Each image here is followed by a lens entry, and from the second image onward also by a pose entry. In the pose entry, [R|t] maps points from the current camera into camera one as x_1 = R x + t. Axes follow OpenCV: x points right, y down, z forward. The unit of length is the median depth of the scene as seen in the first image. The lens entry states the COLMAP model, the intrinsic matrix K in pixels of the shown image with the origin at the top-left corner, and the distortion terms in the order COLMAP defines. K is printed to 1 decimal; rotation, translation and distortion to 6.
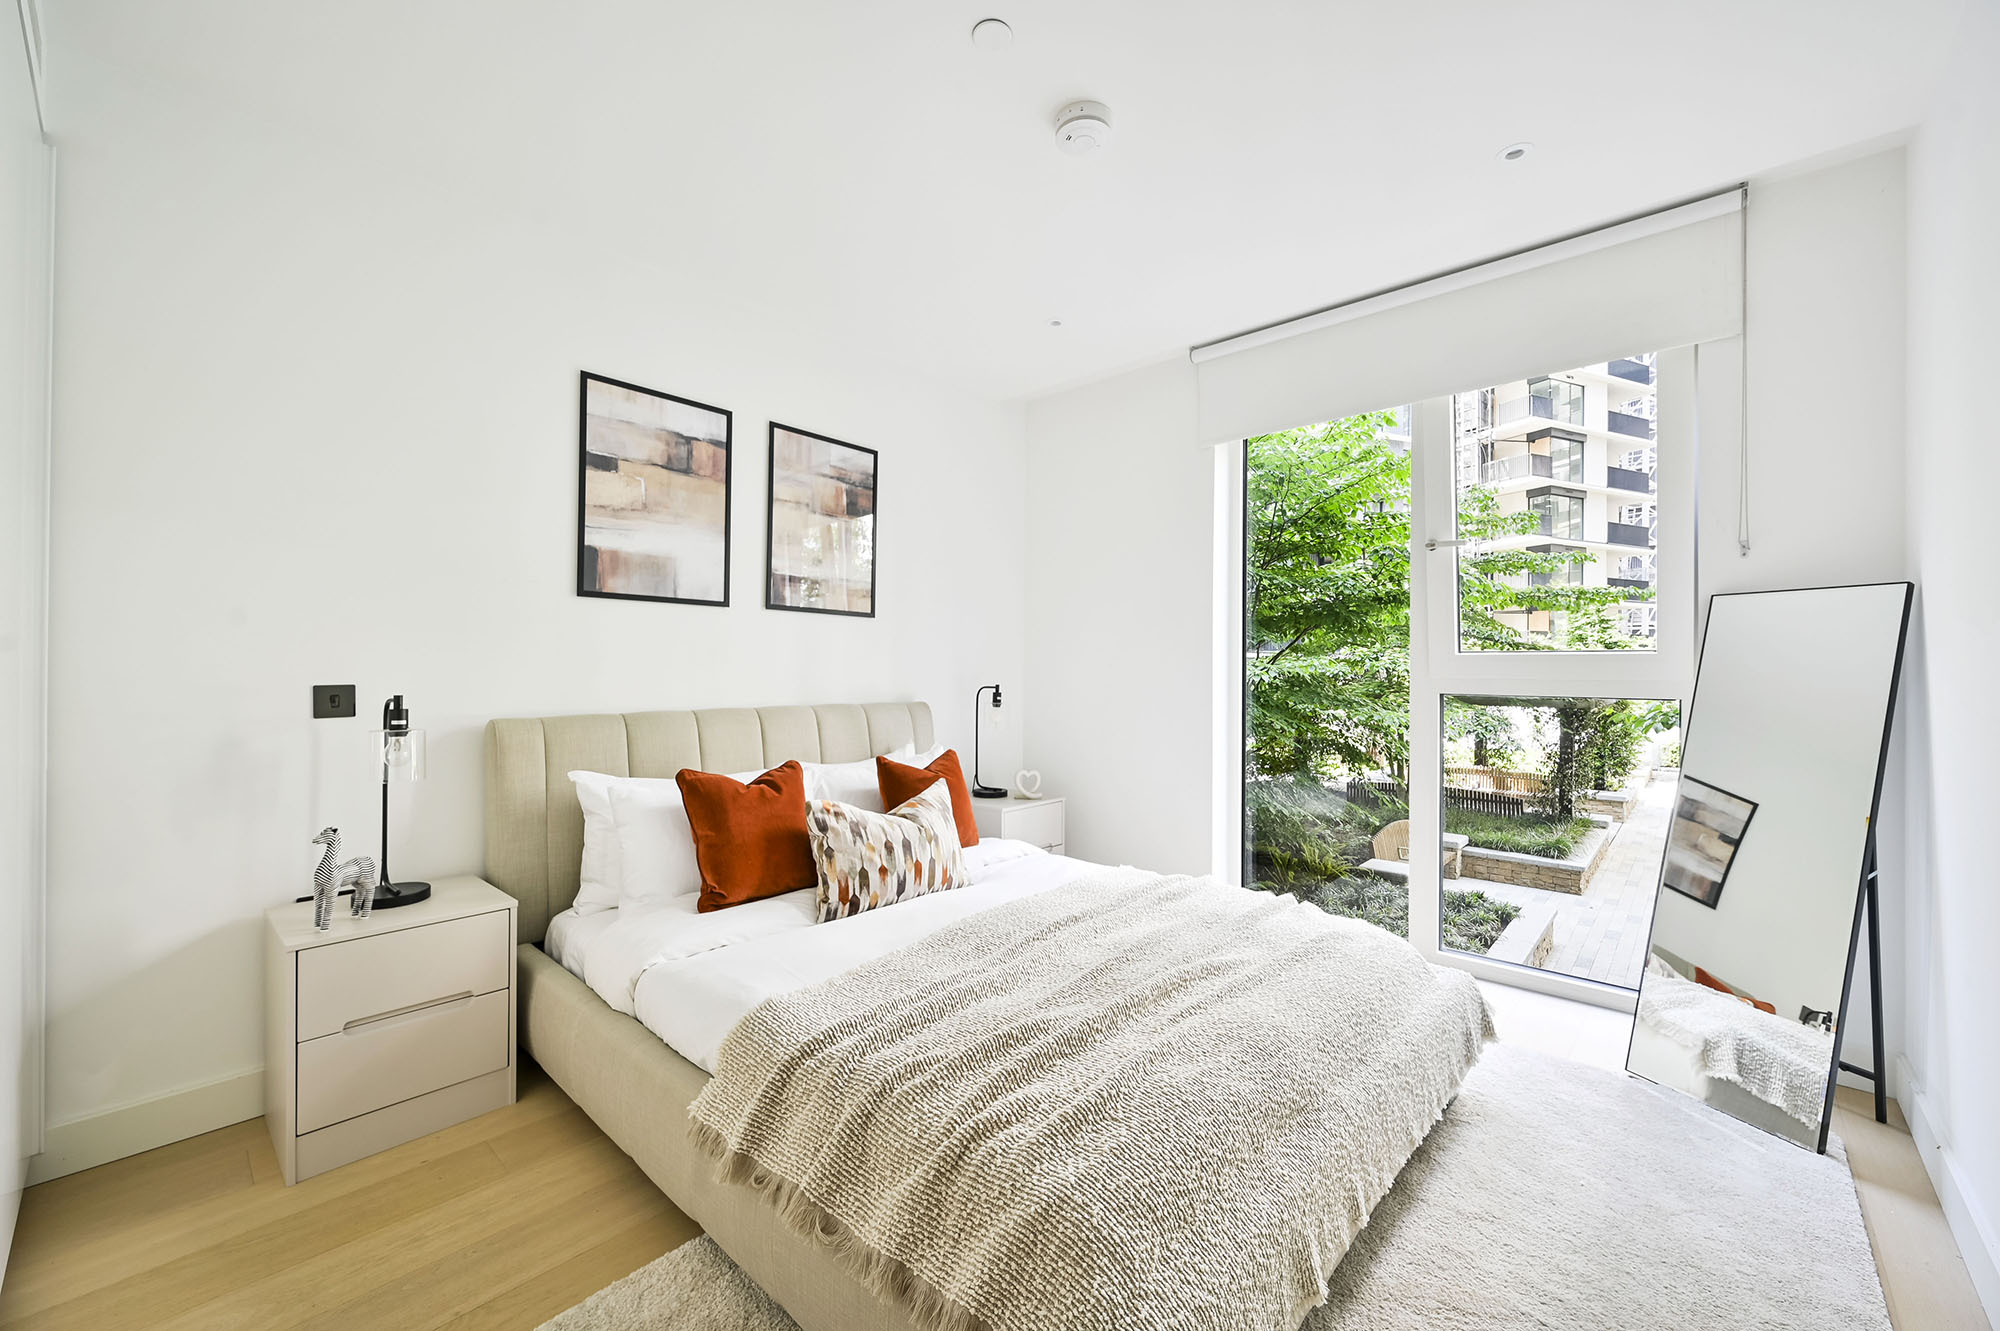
lens RADIAL K [[788.2, 0, 999.6], [0, 788.2, 660.6], [0, 0, 1]] dist [0.000110, 0.000916]
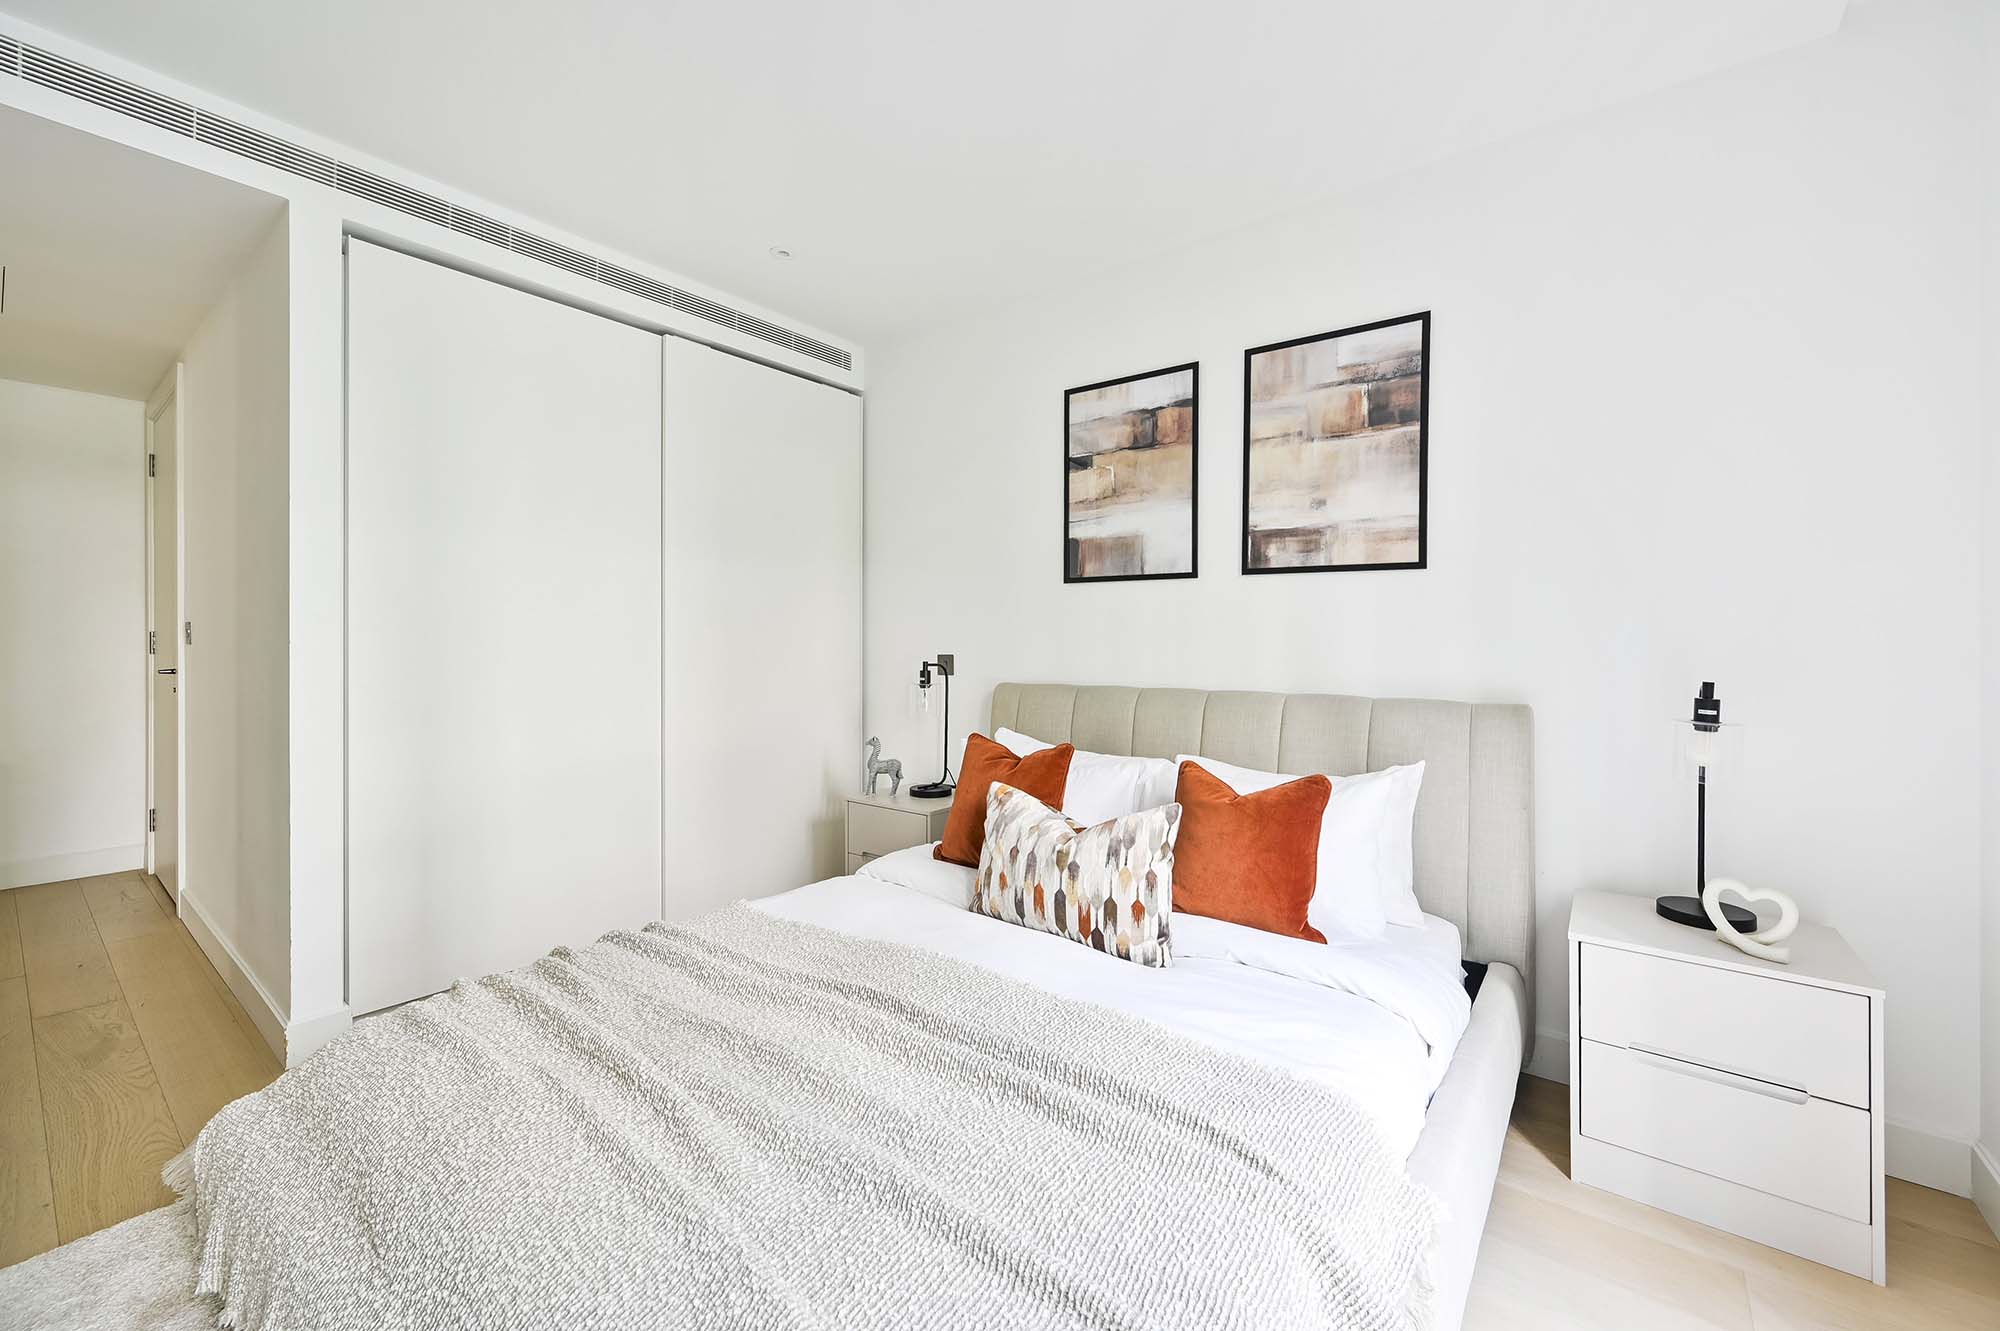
lens RADIAL K [[788.2, 0, 1012.1], [0, 788.2, 634.4], [0, 0, 1]] dist [0.000110, 0.000916]
pose [[0.085975, -0.017335, -0.996146, 0.541261], [0.001978, 0.999850, -0.017228, 0.012362], [0.996295, -0.000489, 0.085996, 0.714811]]
